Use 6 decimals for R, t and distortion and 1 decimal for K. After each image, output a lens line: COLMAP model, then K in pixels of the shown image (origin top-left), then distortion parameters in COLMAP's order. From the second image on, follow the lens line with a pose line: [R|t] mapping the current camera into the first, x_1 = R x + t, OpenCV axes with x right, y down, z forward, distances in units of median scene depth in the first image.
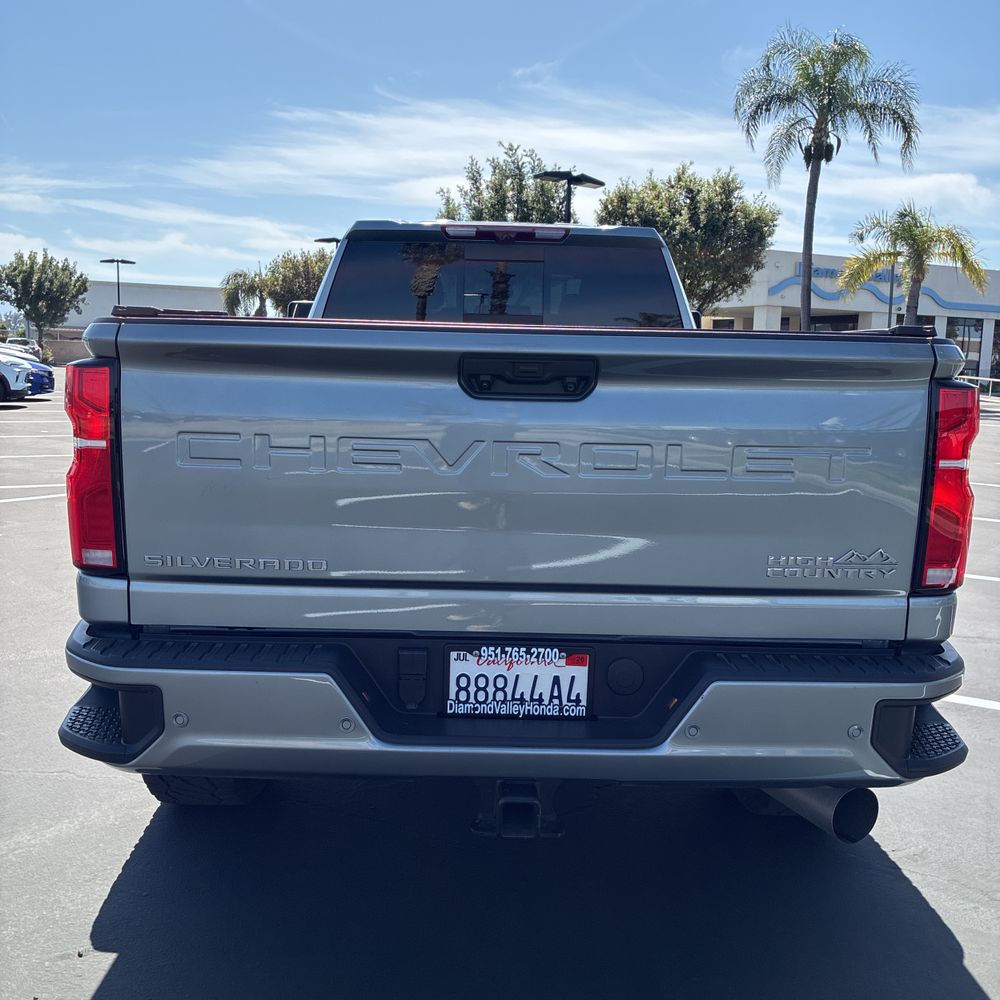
lens RADIAL K [[1021.2, 0, 487.5], [0, 1021.2, 516.5], [0, 0, 1]] dist [-0.003634, -0.029601]
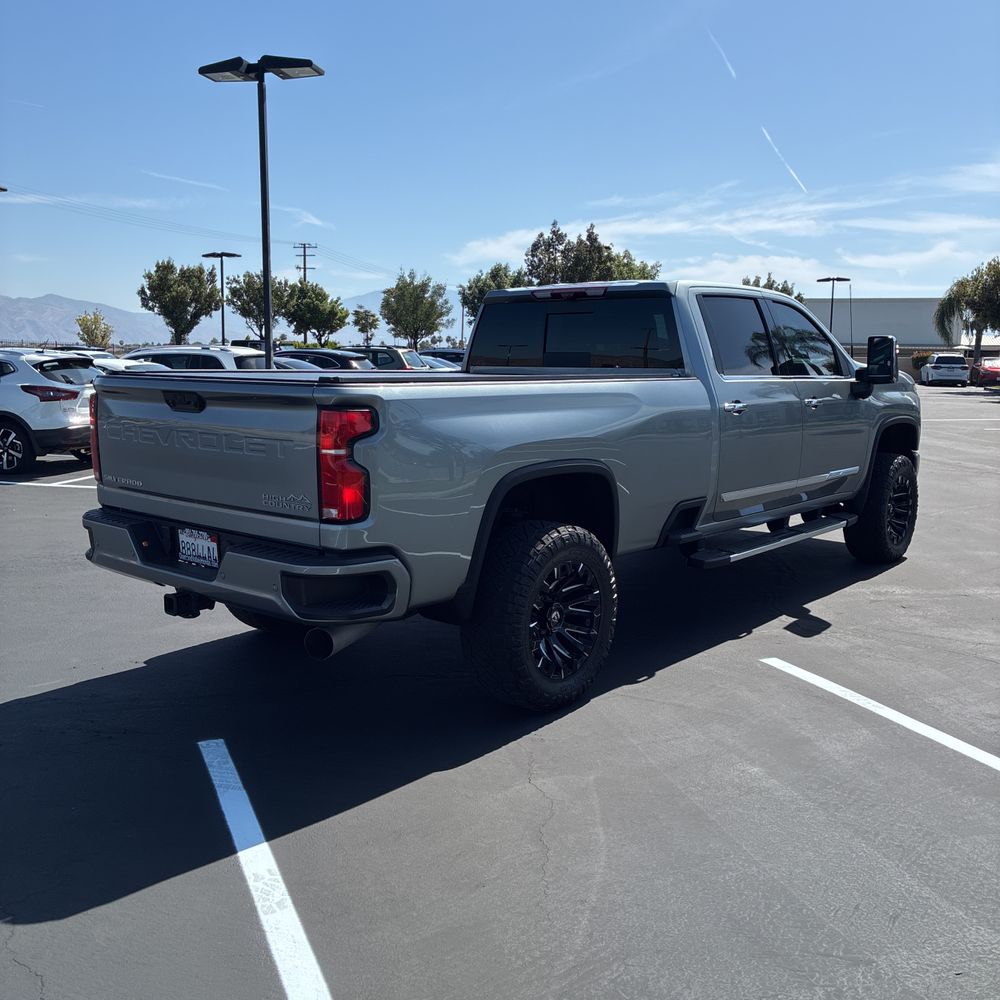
lens RADIAL K [[986.4, 0, 495.9], [0, 986.4, 516.1], [0, 0, 1]] dist [-0.006587, -0.003518]
pose [[0.746038, 0.080768, -0.660987, 0.085968], [-0.084144, 0.996095, 0.026744, -0.000272], [0.660566, 0.035666, 0.749920, -0.004904]]
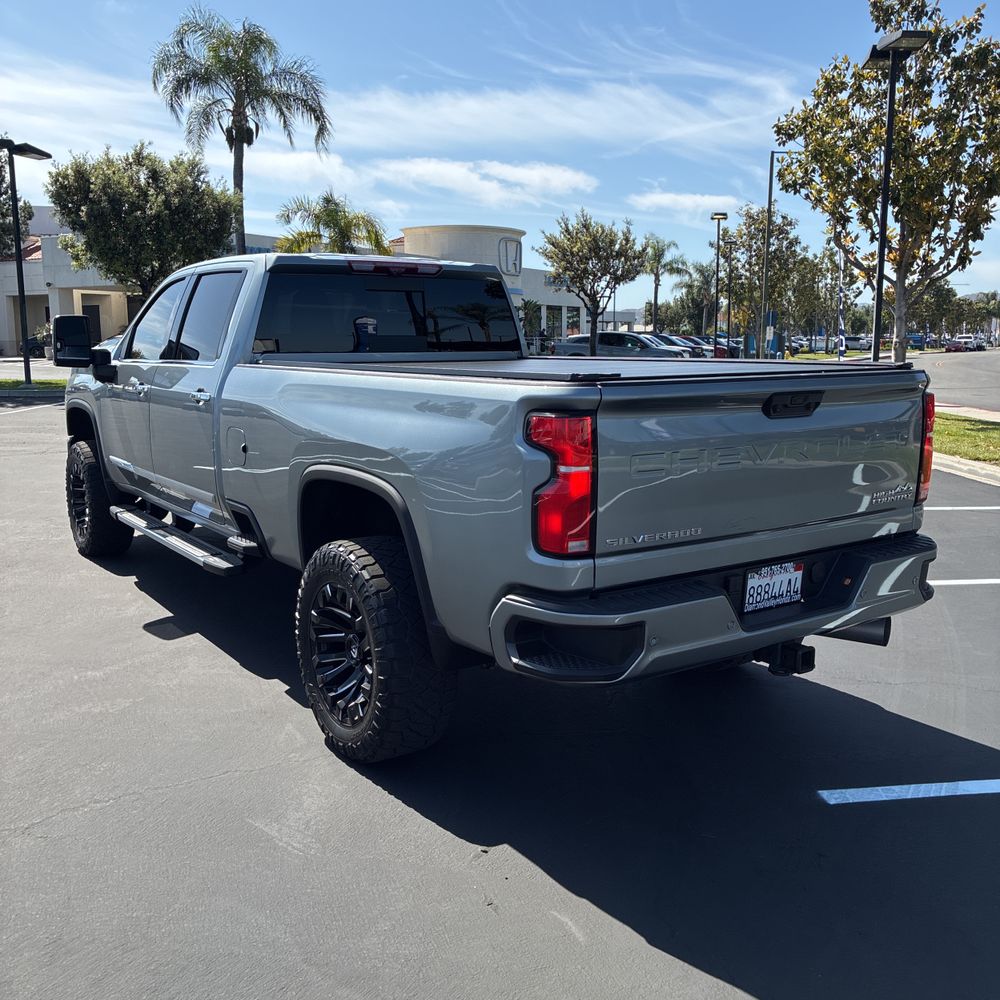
lens RADIAL K [[1004.1, 0, 505.6], [0, 1004.1, 503.1], [0, 0, 1]] dist [0.028915, -0.020969]
pose [[0.830808, -0.114749, 0.544601, -0.058176], [0.105636, 0.993240, 0.048126, -0.004707], [-0.546442, 0.017546, 0.837313, -0.006702]]
